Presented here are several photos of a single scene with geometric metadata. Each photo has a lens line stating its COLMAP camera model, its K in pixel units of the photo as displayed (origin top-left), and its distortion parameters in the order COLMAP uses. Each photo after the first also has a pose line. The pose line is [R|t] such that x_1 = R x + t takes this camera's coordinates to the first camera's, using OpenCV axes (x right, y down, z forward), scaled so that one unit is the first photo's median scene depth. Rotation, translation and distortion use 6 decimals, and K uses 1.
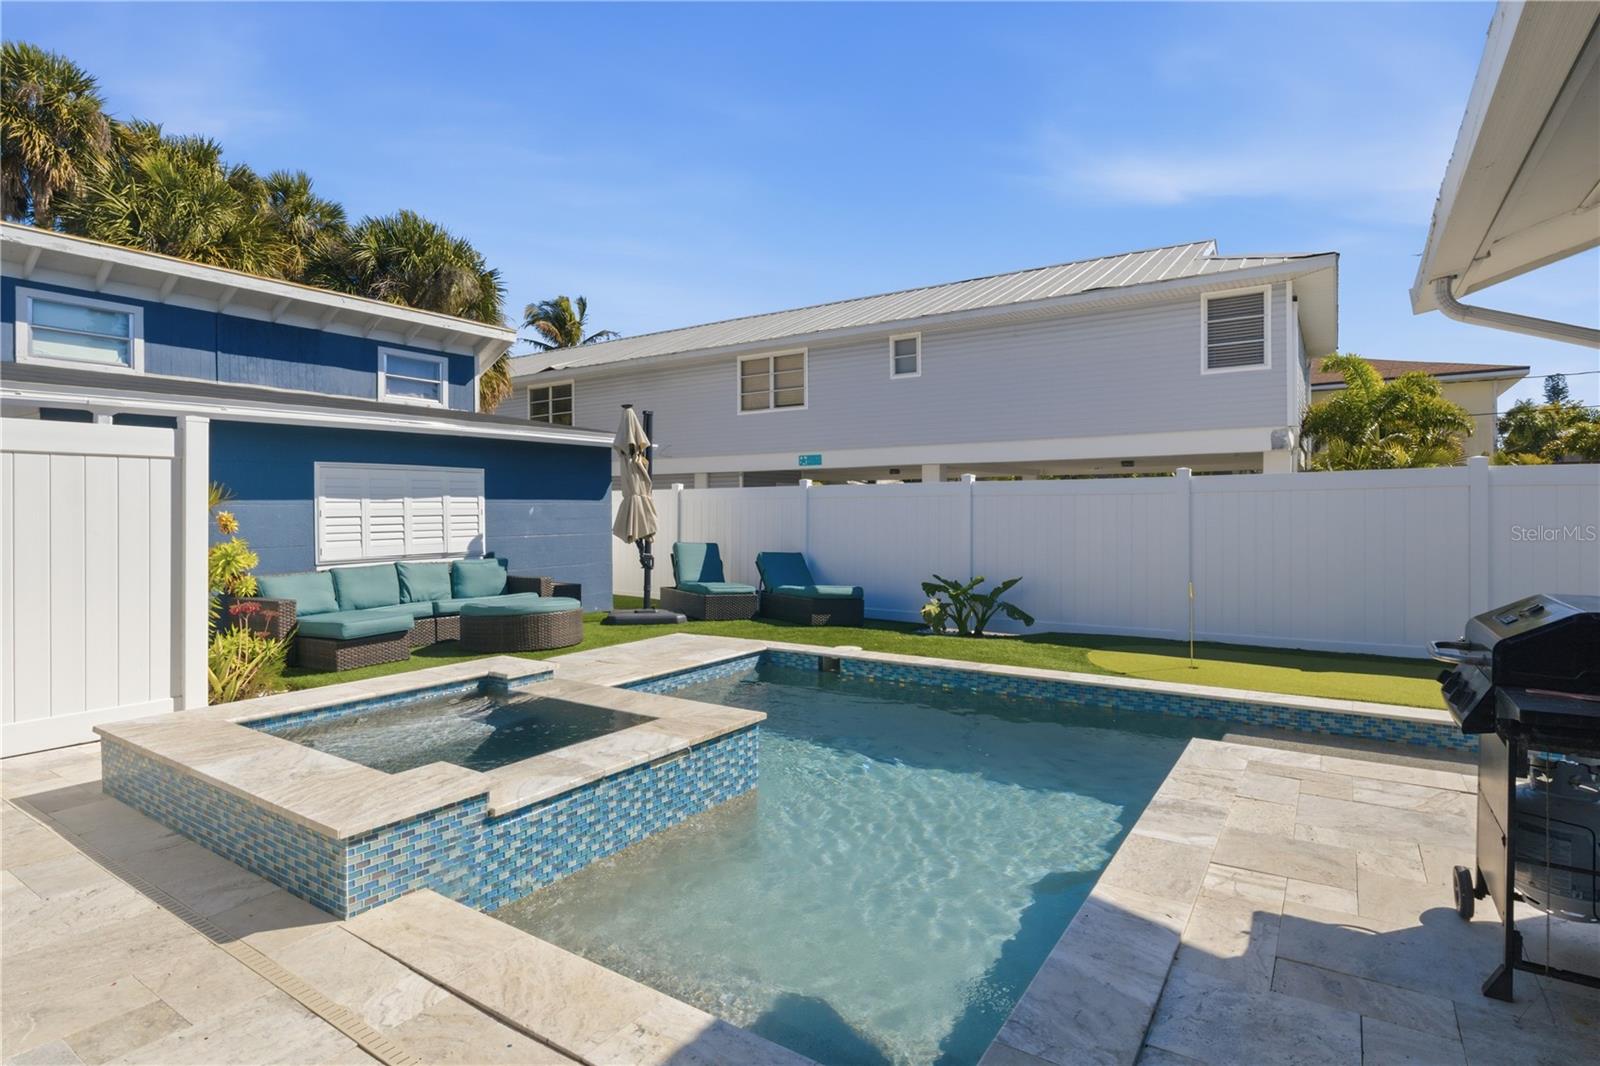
lens RADIAL K [[812.8, 0, 788.4], [0, 812.8, 528.5], [0, 0, 1]] dist [-0.007082, -0.000460]
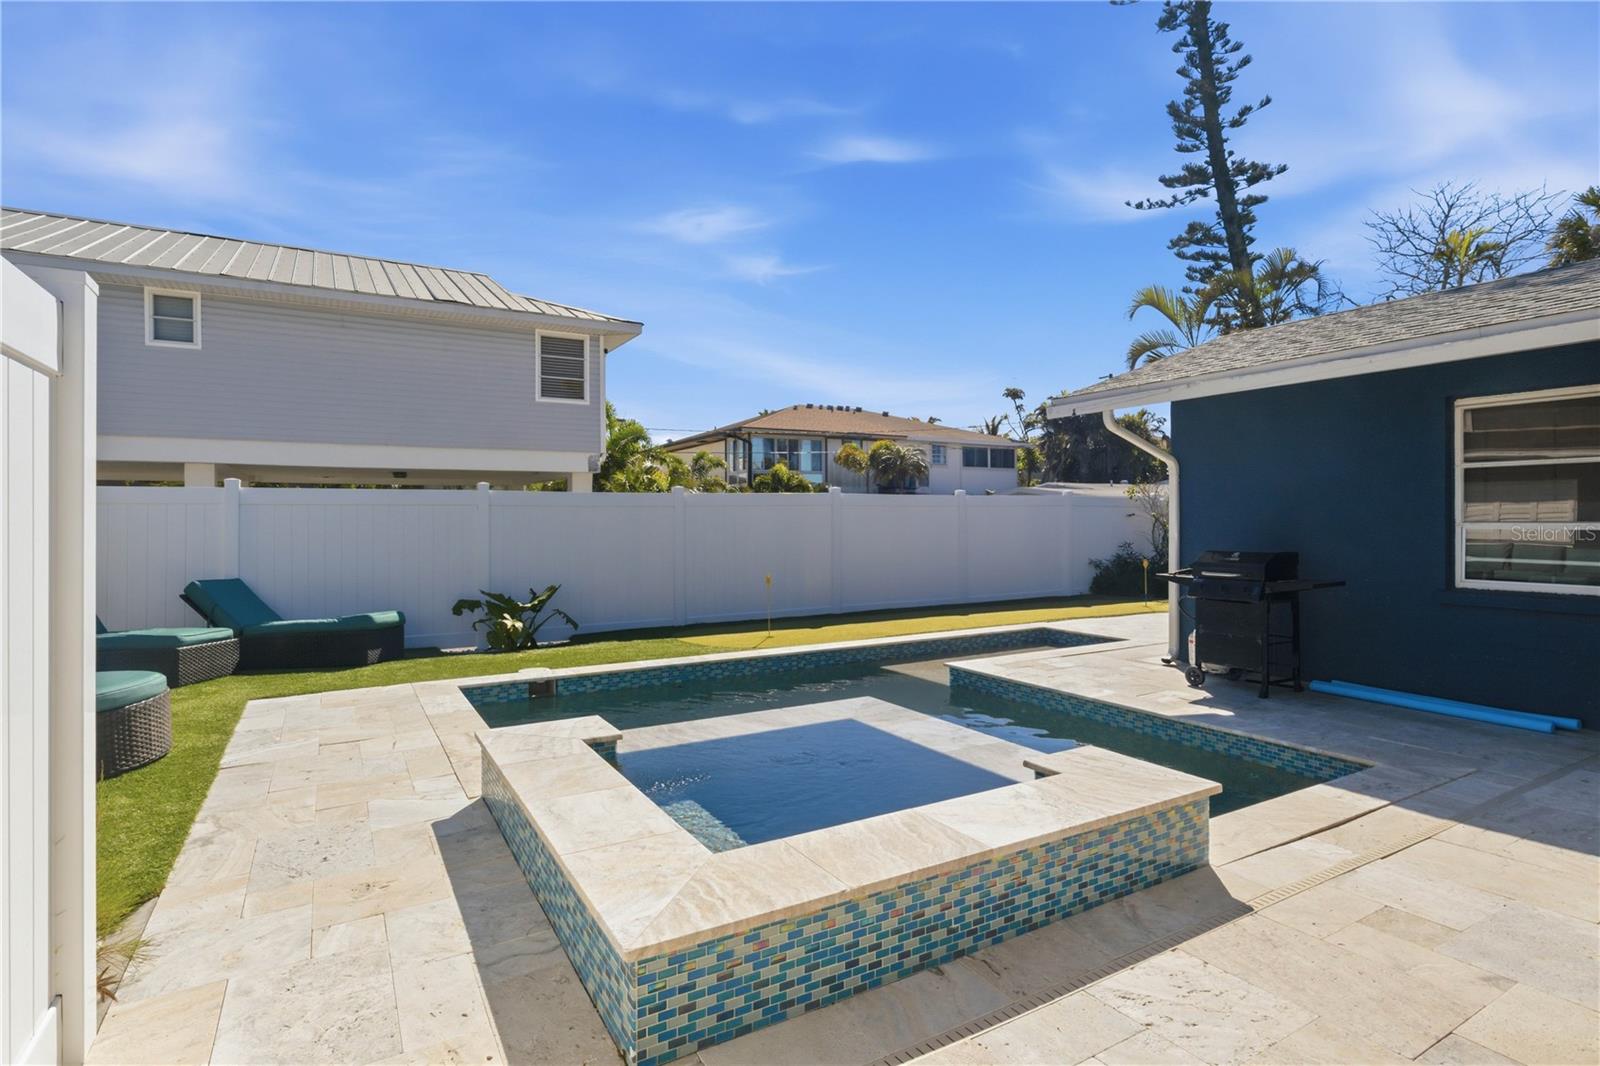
lens RADIAL K [[812.8, 0, 786.4], [0, 812.8, 534.8], [0, 0, 1]] dist [-0.007082, -0.000460]
pose [[0.436524, -0.014021, 0.899583, -0.480223], [0.022307, 0.999740, 0.004758, -0.002486], [-0.899416, 0.017990, 0.436723, 0.266355]]
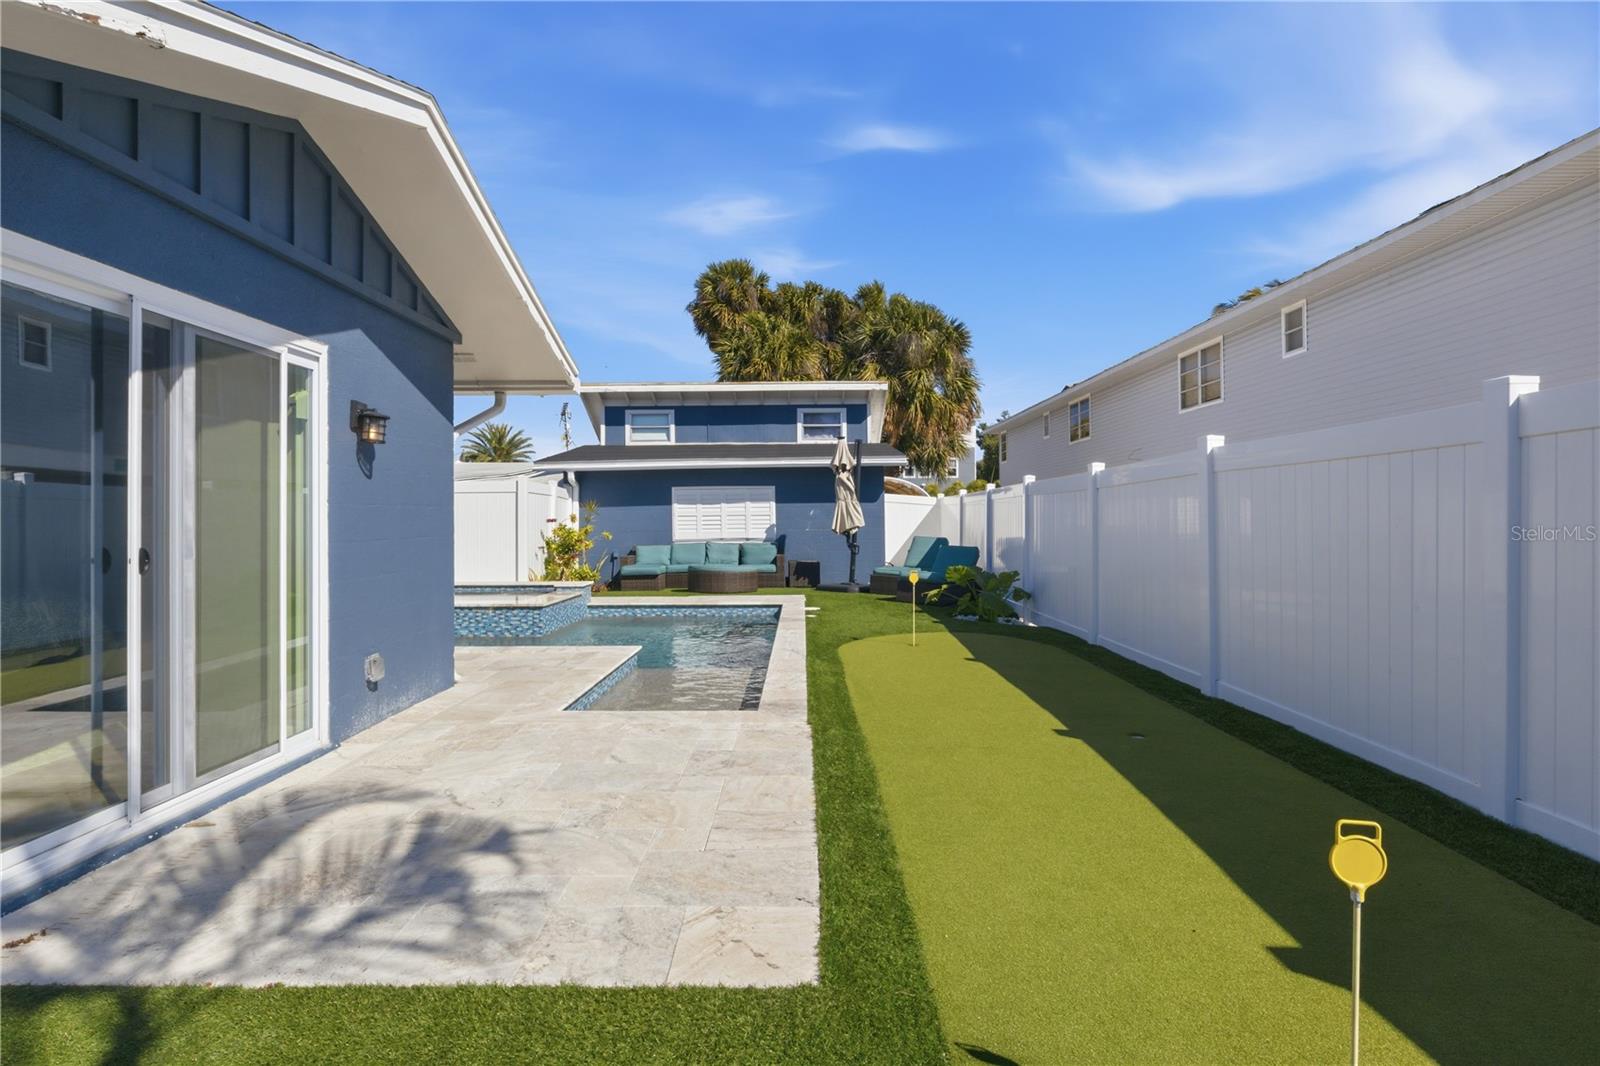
lens RADIAL K [[812.8, 0, 801.4], [0, 812.8, 506.4], [0, 0, 1]] dist [-0.007082, -0.000460]
pose [[0.543329, -0.010321, -0.839457, 0.958104], [-0.016883, 0.999588, -0.023217, 0.003584], [0.839350, 0.026787, 0.542930, 0.176869]]
